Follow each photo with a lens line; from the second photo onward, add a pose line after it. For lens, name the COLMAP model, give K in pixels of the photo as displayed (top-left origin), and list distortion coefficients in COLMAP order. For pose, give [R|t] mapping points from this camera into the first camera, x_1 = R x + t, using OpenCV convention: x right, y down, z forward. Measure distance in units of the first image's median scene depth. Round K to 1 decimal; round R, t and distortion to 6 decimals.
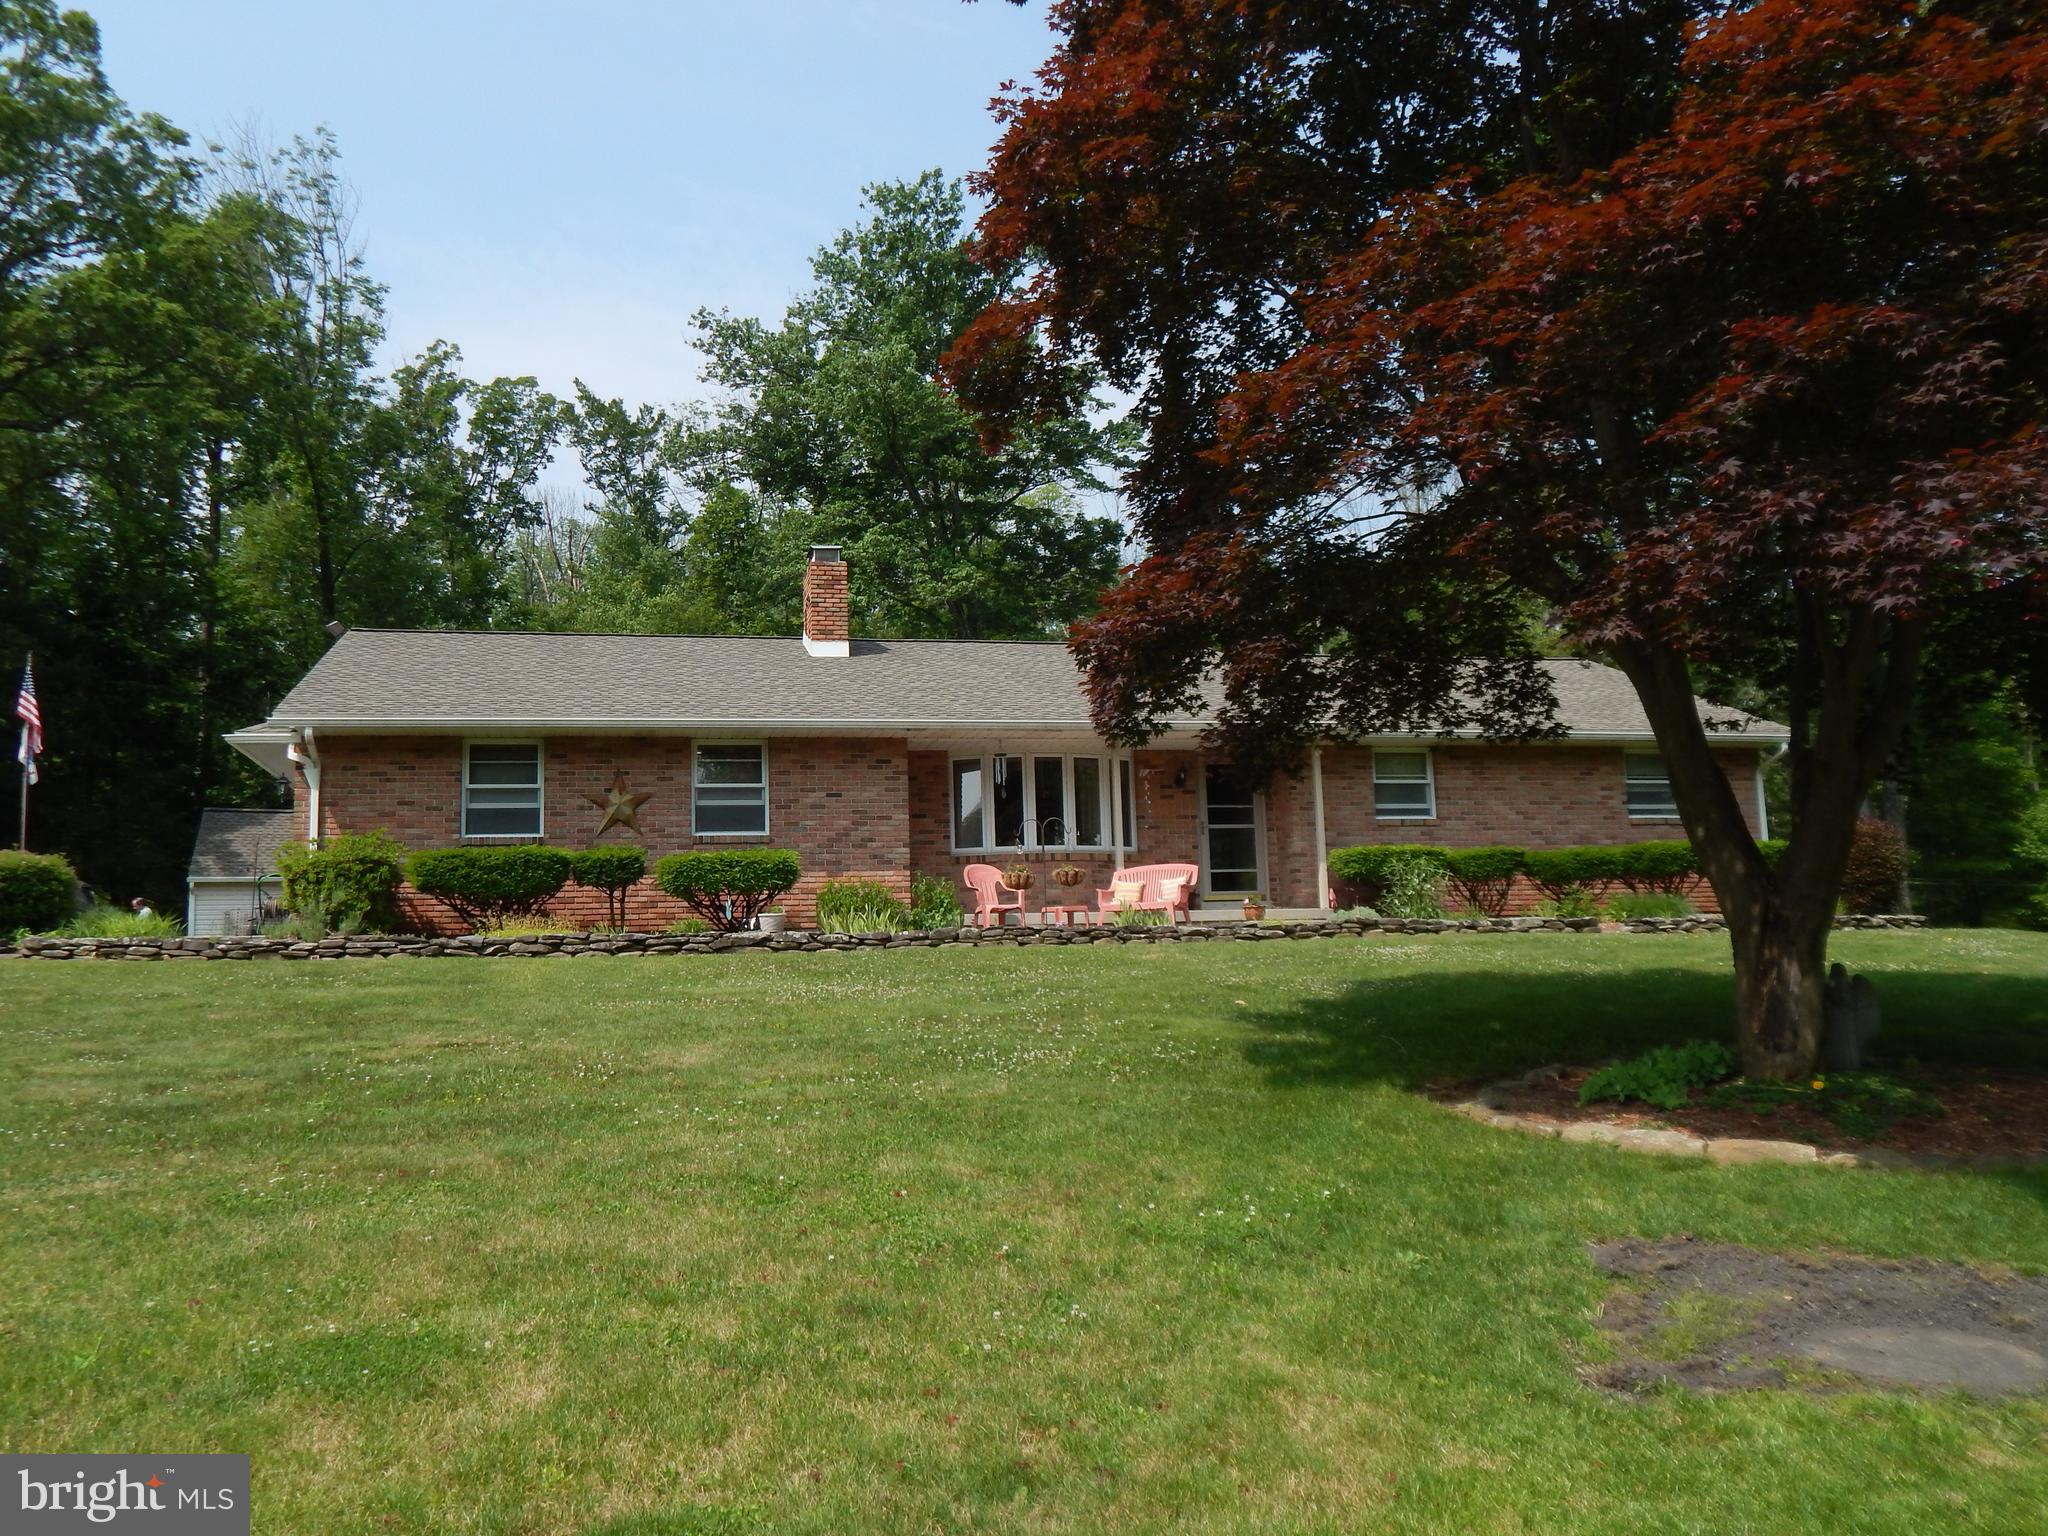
lens RADIAL K [[1721.5, 0, 1030.1], [0, 1721.5, 765.8], [0, 0, 1]] dist [-0.002047, -0.002530]
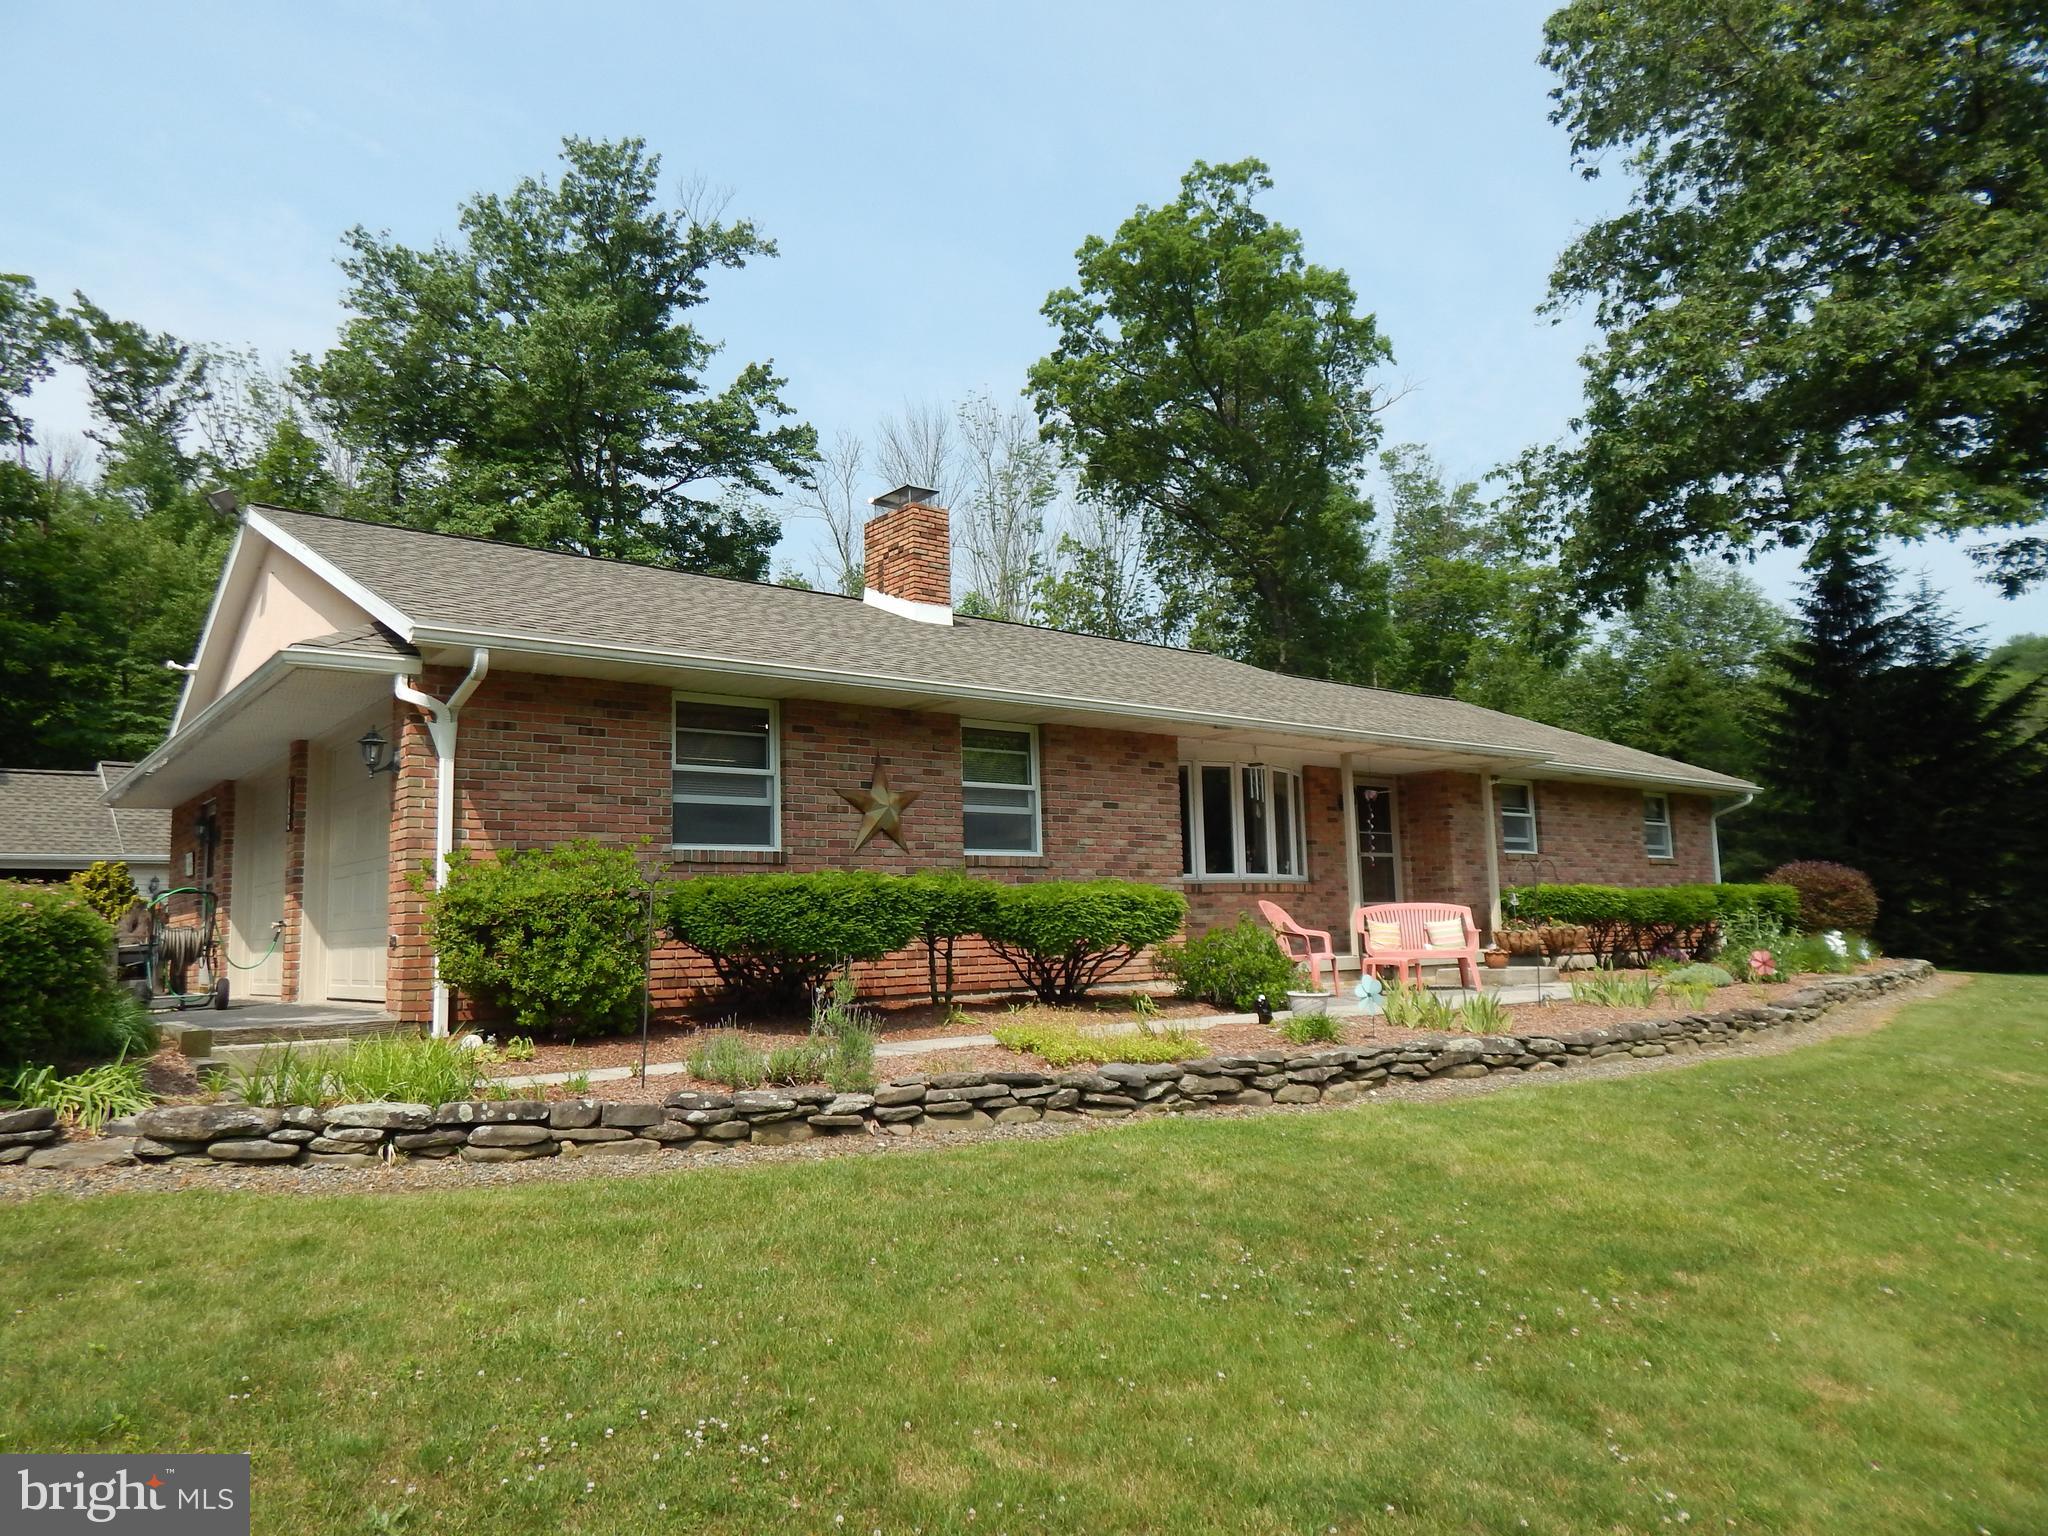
lens RADIAL K [[1371.6, 0, 1024.0], [0, 1371.6, 768.0], [0, 0, 1]] dist [0.016299, -0.017246]
pose [[0.901000, 0.059864, 0.429669, -0.370475], [-0.061482, 0.998057, -0.010129, 0.008134], [-0.429440, -0.017291, 0.902930, 0.427701]]
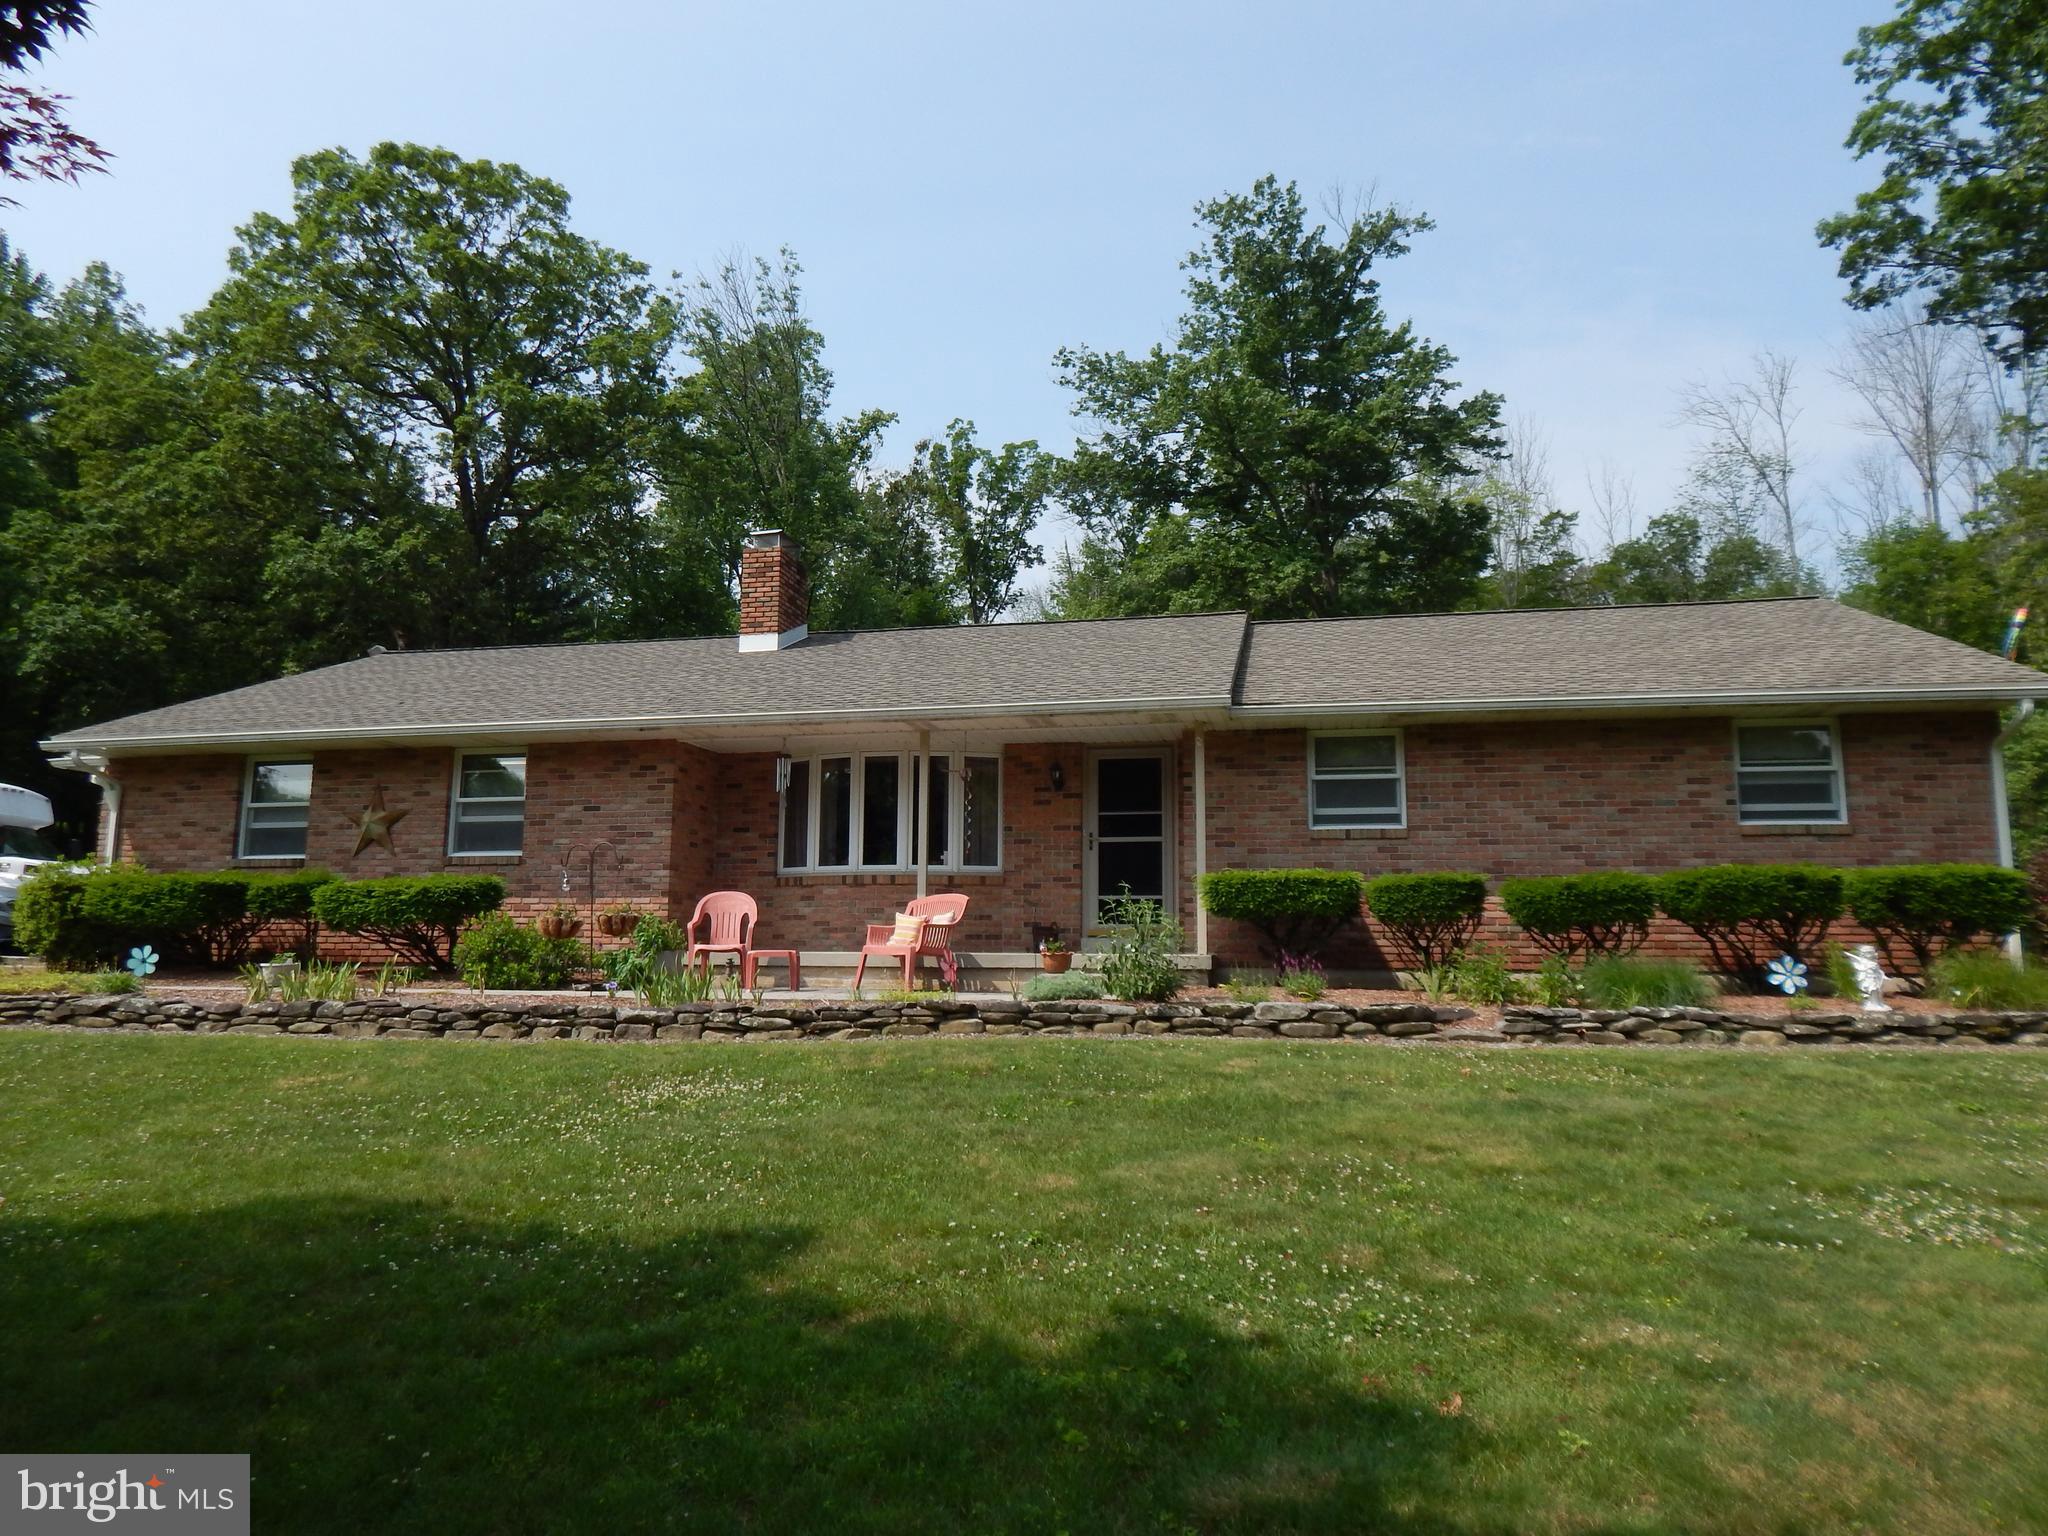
lens RADIAL K [[1371.6, 0, 1024.0], [0, 1371.6, 768.0], [0, 0, 1]] dist [0.016299, -0.017246]
pose [[0.903067, -0.022773, -0.428896, 0.341412], [0.025311, 0.999680, 0.000214, 0.001786], [0.428754, -0.011049, 0.903354, 0.427728]]
